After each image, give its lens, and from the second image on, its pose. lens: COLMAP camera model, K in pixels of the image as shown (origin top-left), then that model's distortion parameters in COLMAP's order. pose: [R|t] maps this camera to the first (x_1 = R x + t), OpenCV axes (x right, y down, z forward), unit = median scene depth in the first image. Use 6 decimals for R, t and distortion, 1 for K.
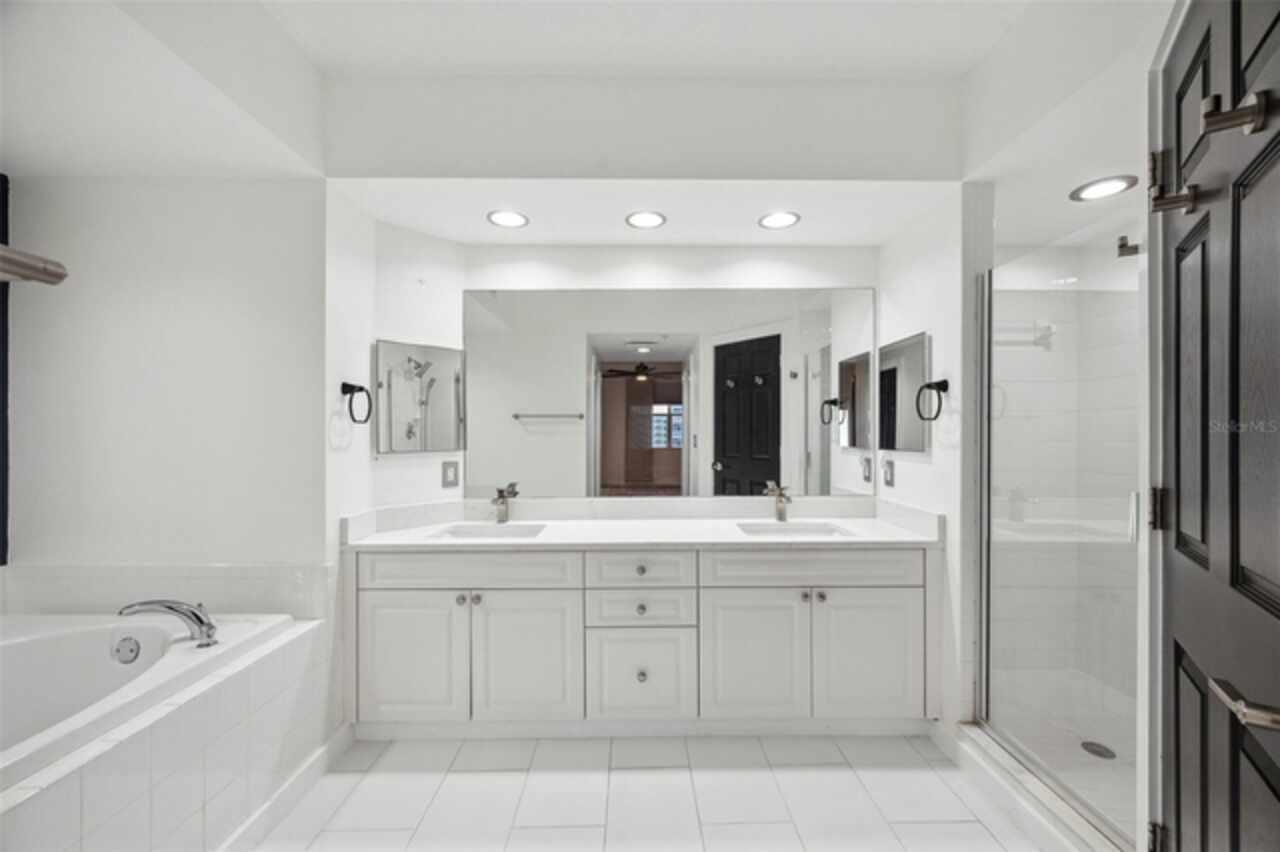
lens RADIAL K [[513.8, 0, 640.9], [0, 513.8, 431.8], [0, 0, 1]] dist [0.000777, -0.000361]
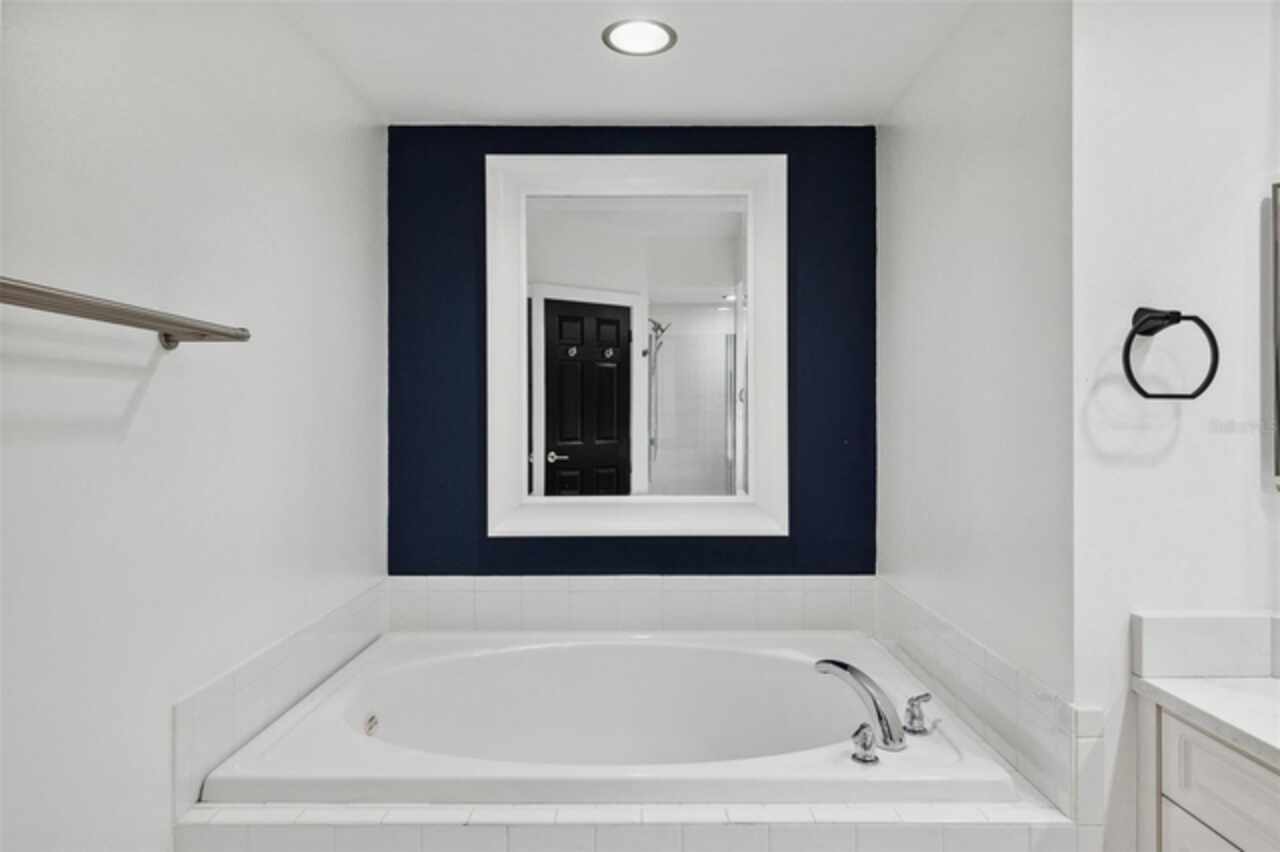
lens RADIAL K [[800.6, 0, 640.1], [0, 800.6, 423.6], [0, 0, 1]] dist [-0.010110, -0.001639]
pose [[-0.019750, 0.004366, -0.999795, 0.109904], [0.005877, 0.999974, 0.004251, -0.002517], [0.999788, -0.005792, -0.019775, 0.591352]]
